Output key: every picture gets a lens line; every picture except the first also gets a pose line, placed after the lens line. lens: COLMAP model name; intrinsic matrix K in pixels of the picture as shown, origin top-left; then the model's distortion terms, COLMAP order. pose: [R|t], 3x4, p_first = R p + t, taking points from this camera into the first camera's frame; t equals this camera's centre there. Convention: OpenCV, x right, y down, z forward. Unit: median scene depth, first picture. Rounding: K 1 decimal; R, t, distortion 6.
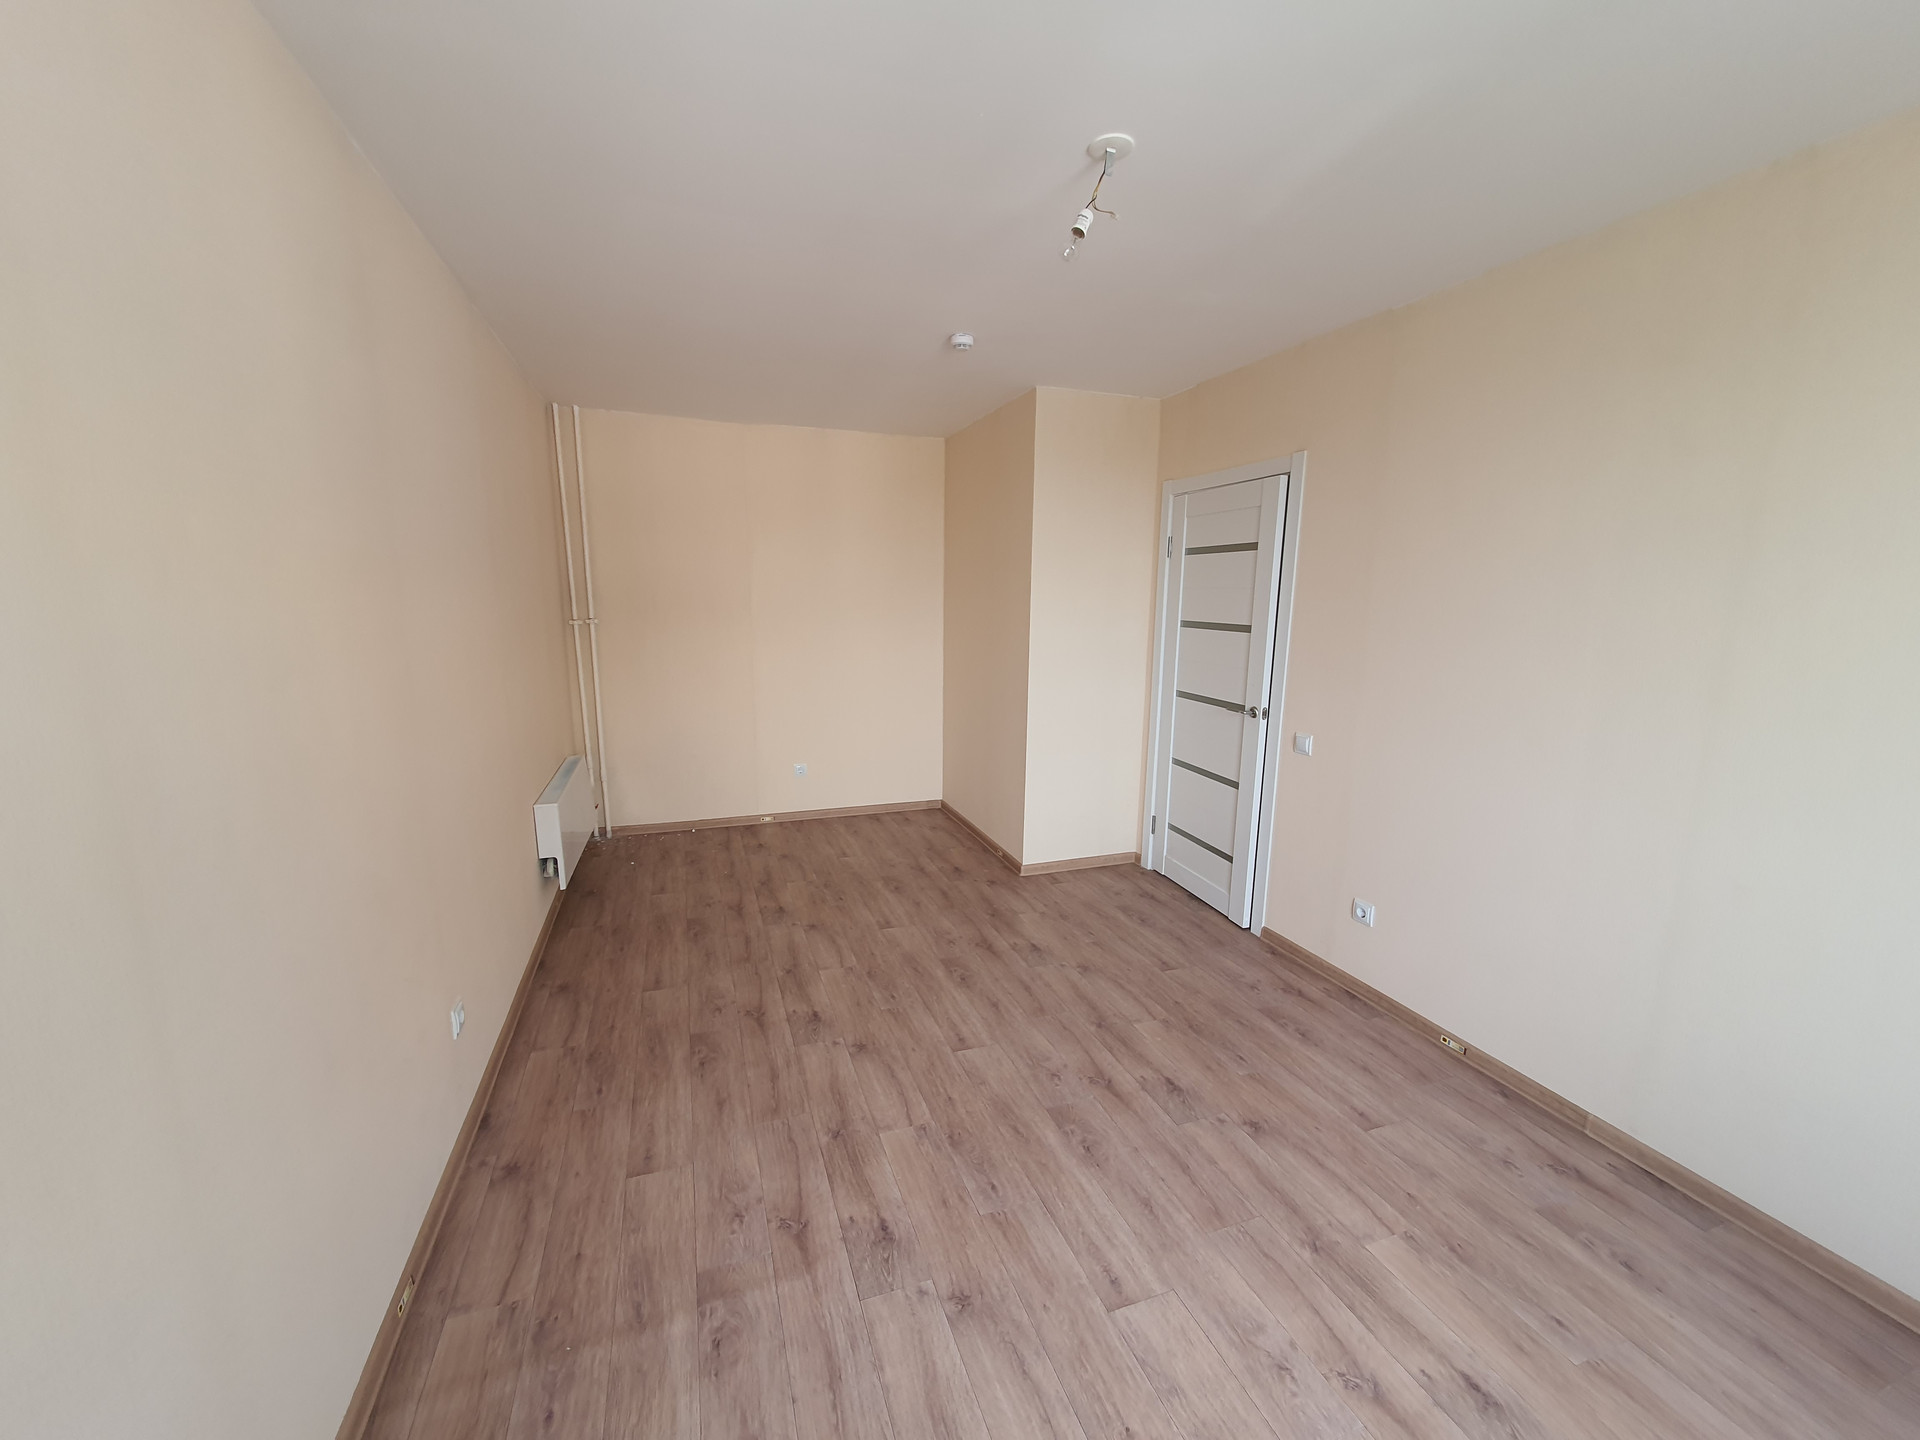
lens RADIAL K [[740.9, 0, 962.4], [0, 740.9, 700.4], [0, 0, 1]] dist [-0.000824, 0.000398]
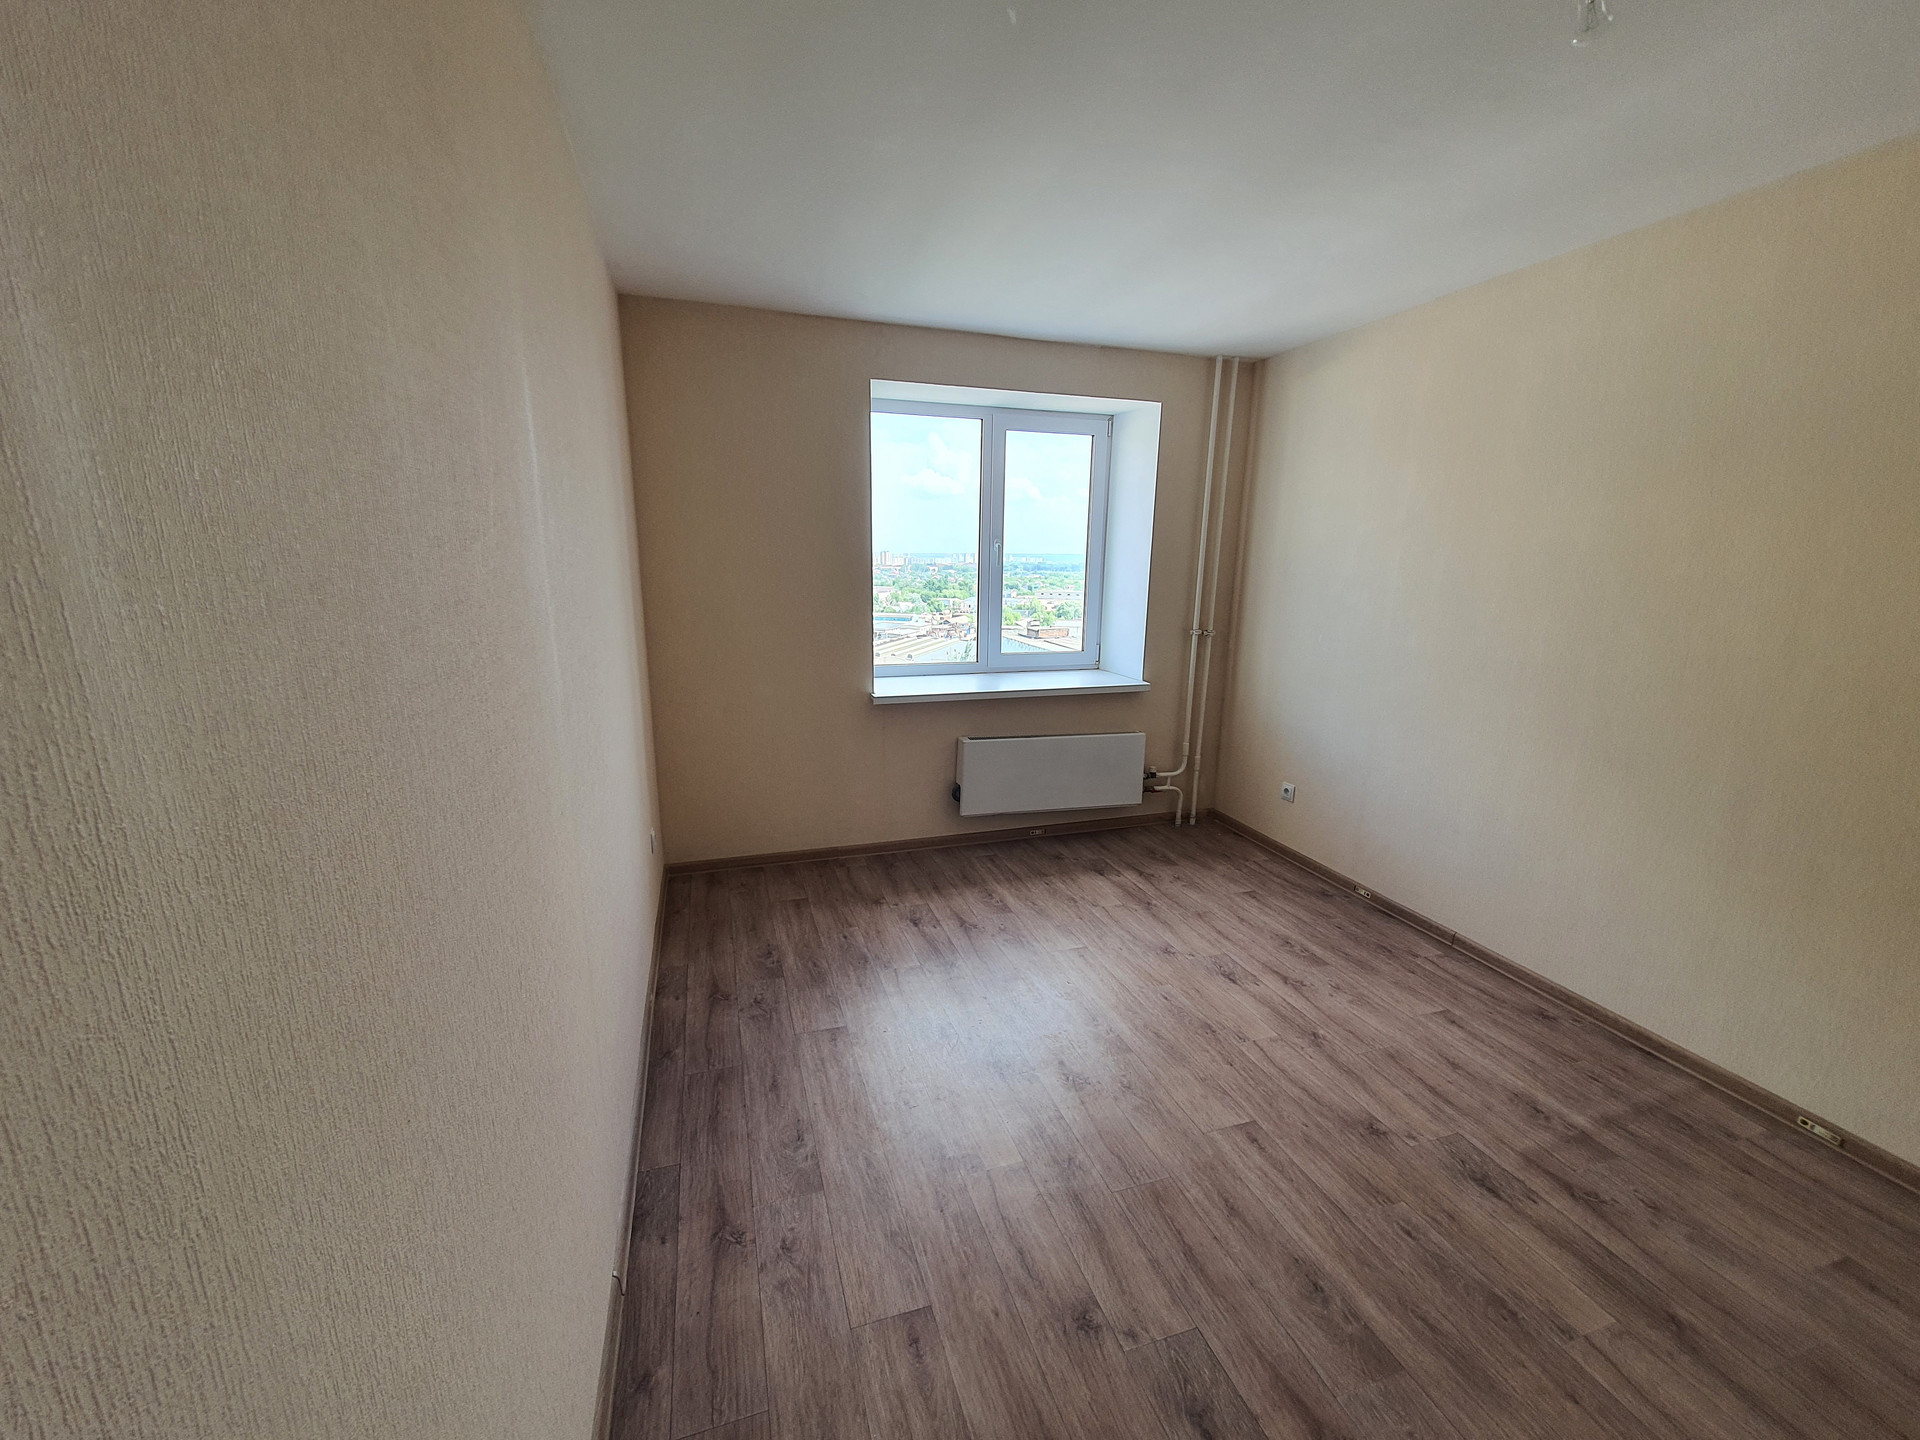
lens RADIAL K [[740.9, 0, 917.4], [0, 740.9, 701.9], [0, 0, 1]] dist [-0.000824, 0.000398]
pose [[-0.996024, -0.040387, 0.079409, 0.611040], [-0.011335, 0.941548, 0.336688, -0.258761], [-0.088365, 0.334449, -0.938262, 1.734175]]
